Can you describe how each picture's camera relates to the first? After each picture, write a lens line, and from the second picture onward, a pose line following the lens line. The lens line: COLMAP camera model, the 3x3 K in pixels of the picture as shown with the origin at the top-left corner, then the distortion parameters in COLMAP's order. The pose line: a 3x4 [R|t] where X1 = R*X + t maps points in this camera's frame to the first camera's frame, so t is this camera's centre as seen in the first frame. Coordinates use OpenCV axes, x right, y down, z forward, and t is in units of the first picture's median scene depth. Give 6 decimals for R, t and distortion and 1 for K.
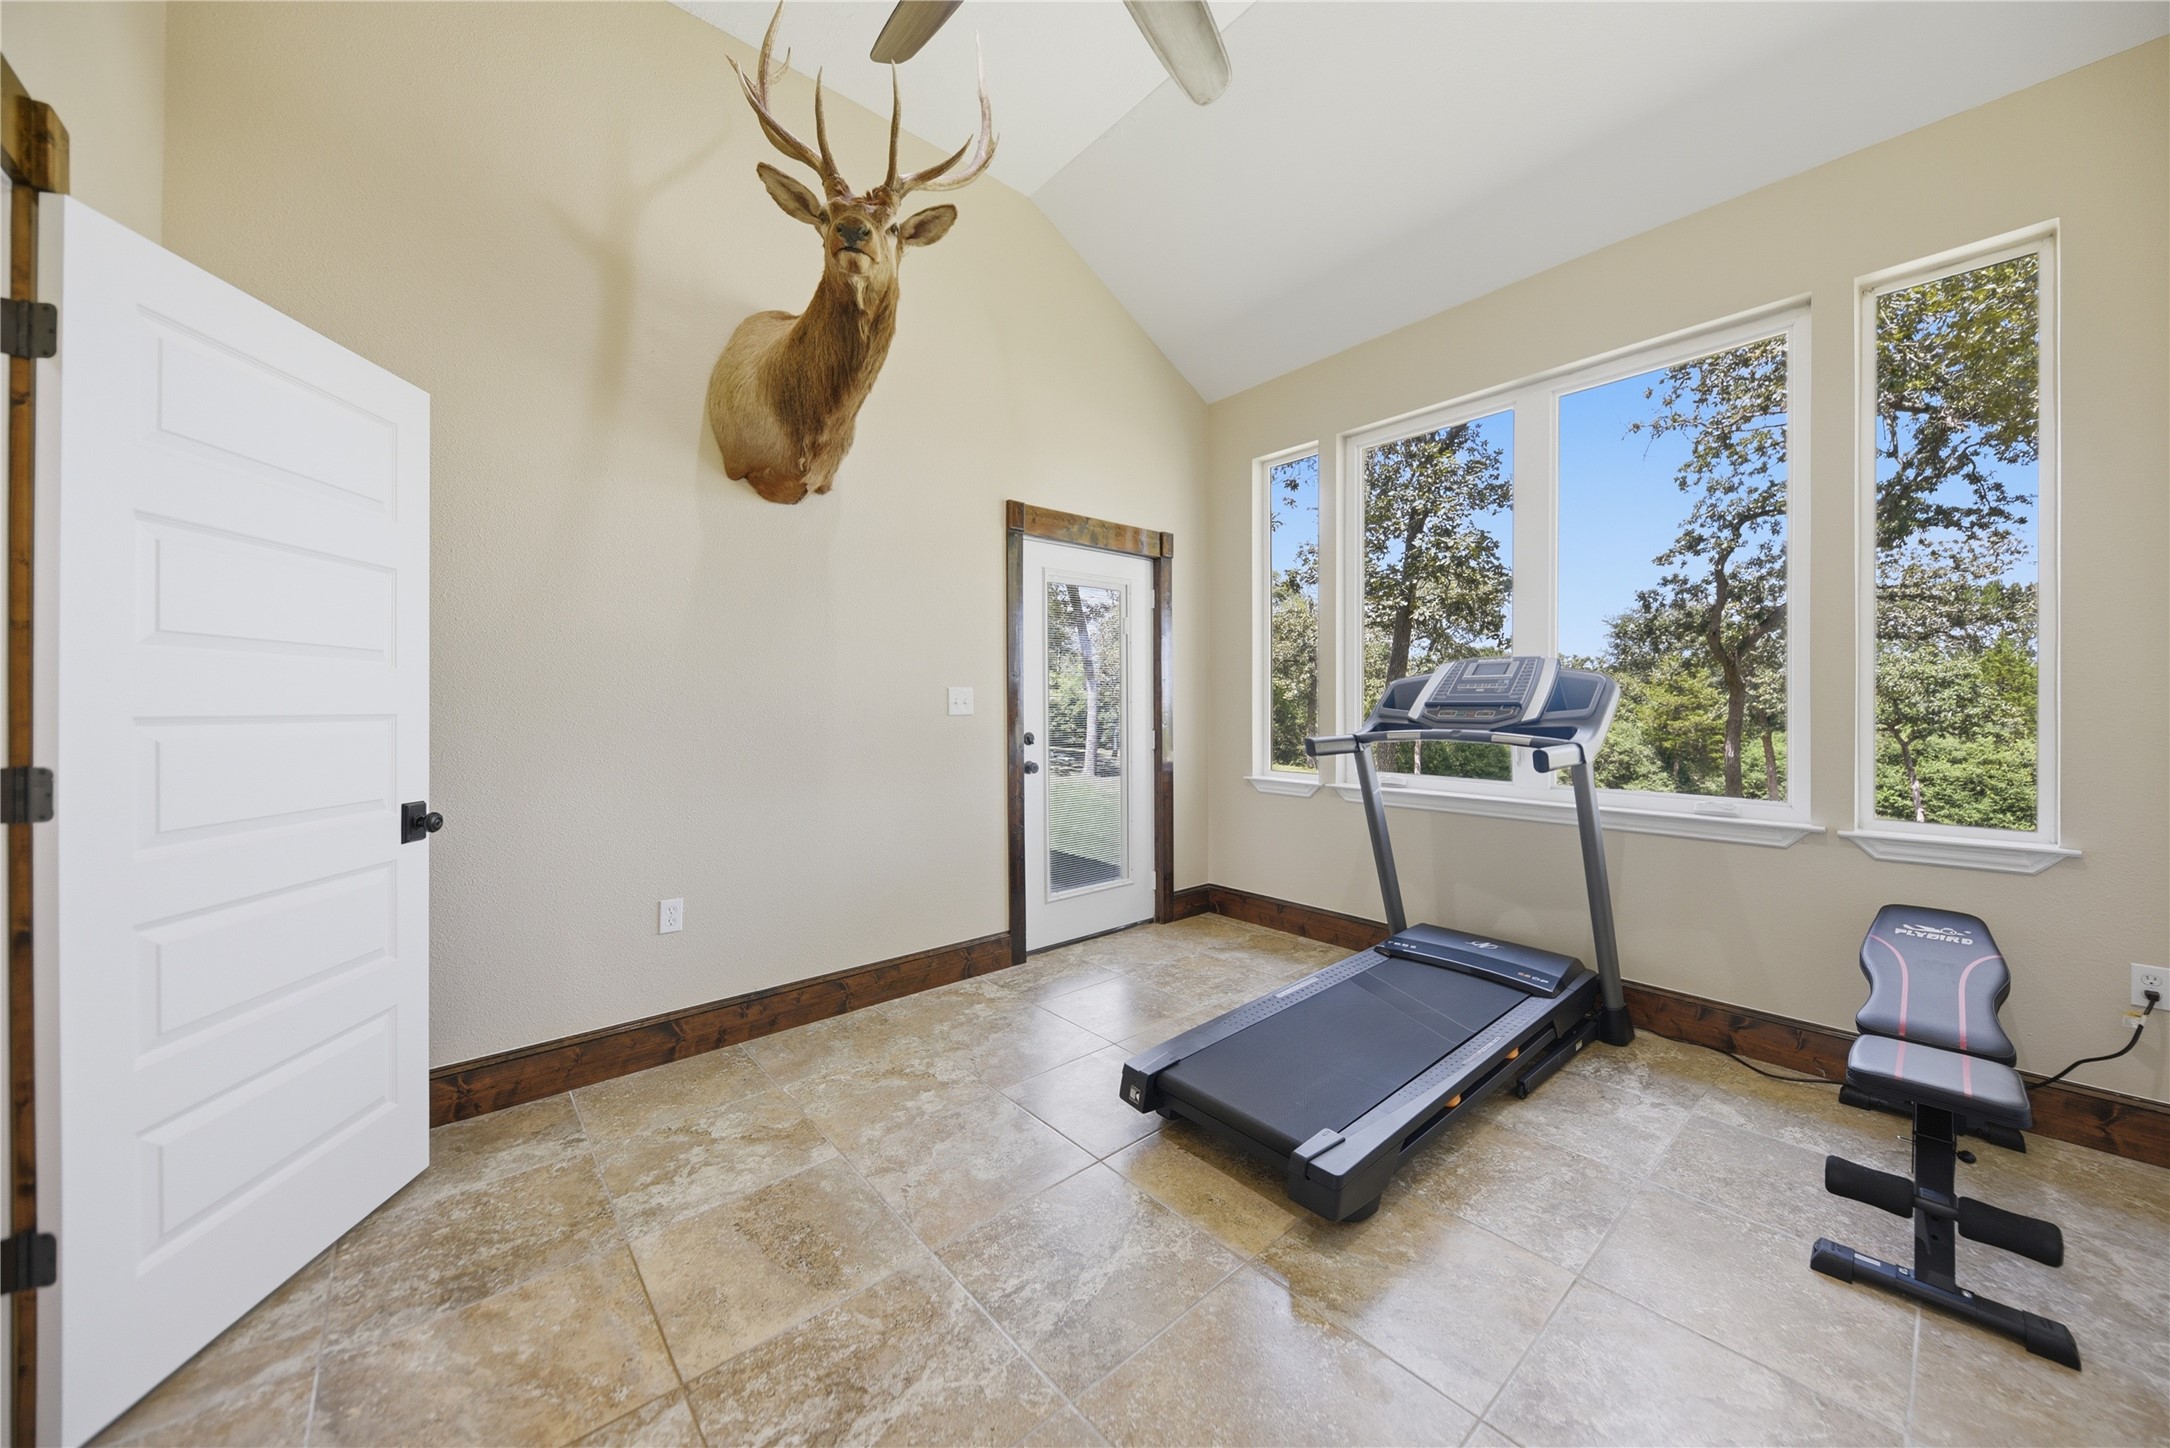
lens RADIAL K [[757.2, 0, 1105.9], [0, 757.2, 714.2], [0, 0, 1]] dist [-0.001671, -0.000638]
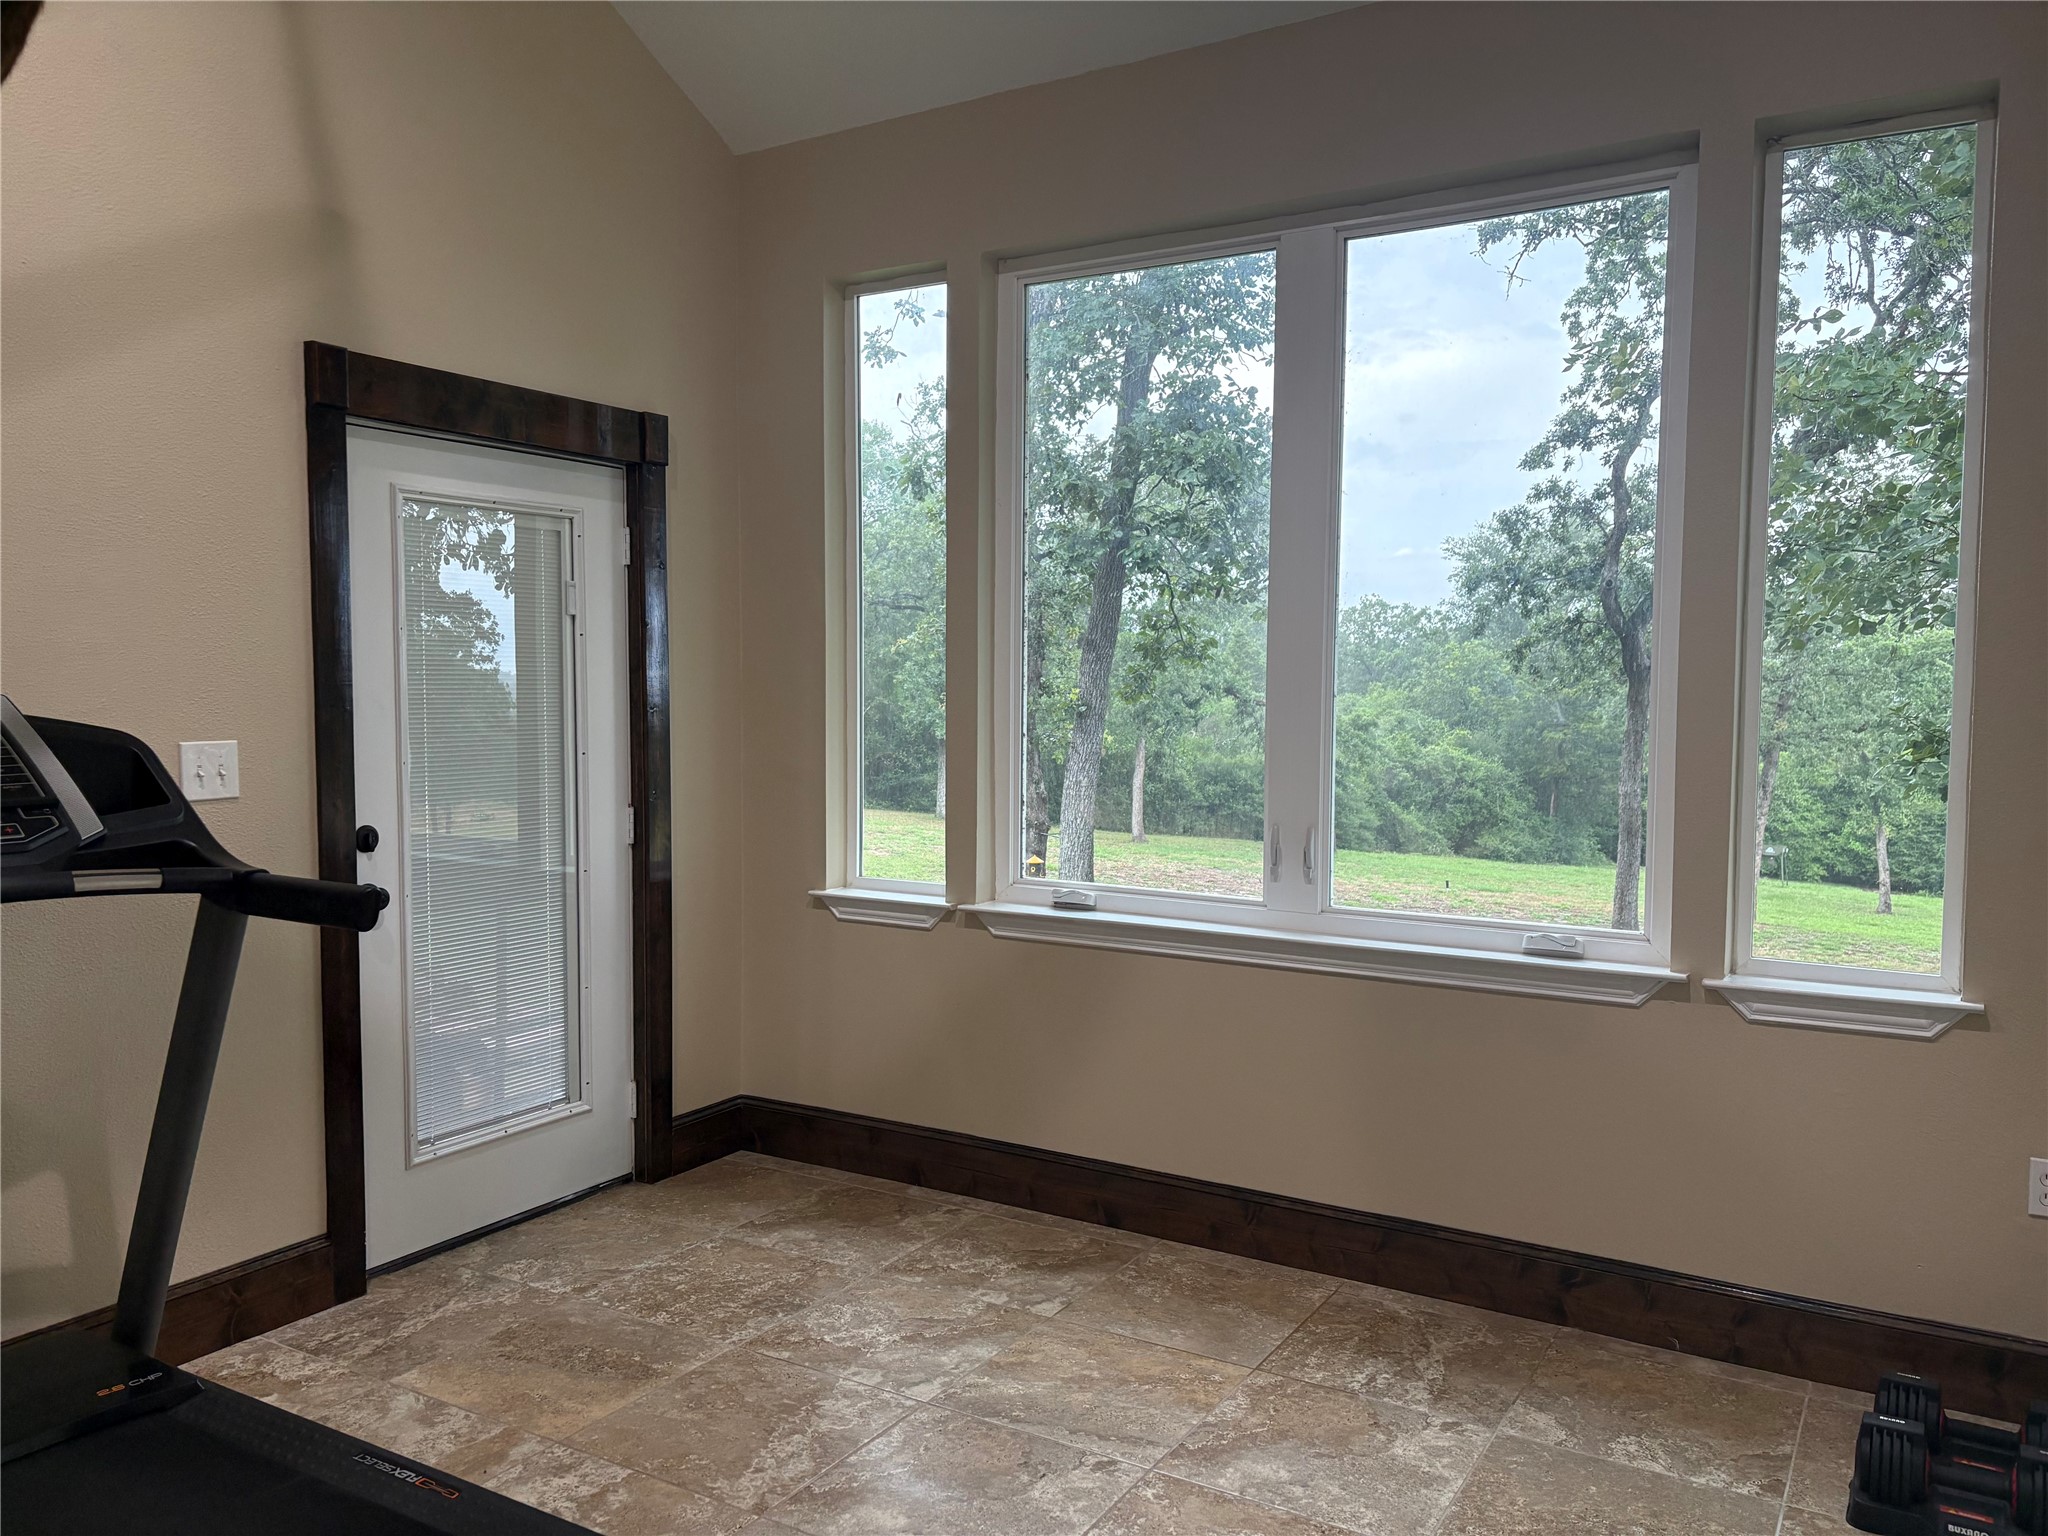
lens RADIAL K [[1570.3, 0, 1016.9], [0, 1570.3, 769.4], [0, 0, 1]] dist [0.011069, 0.023587]
pose [[0.953911, -0.009698, 0.299932, -0.005792], [-0.008870, 0.998130, 0.060484, -0.072386], [-0.299957, -0.060357, 0.952041, -0.077098]]
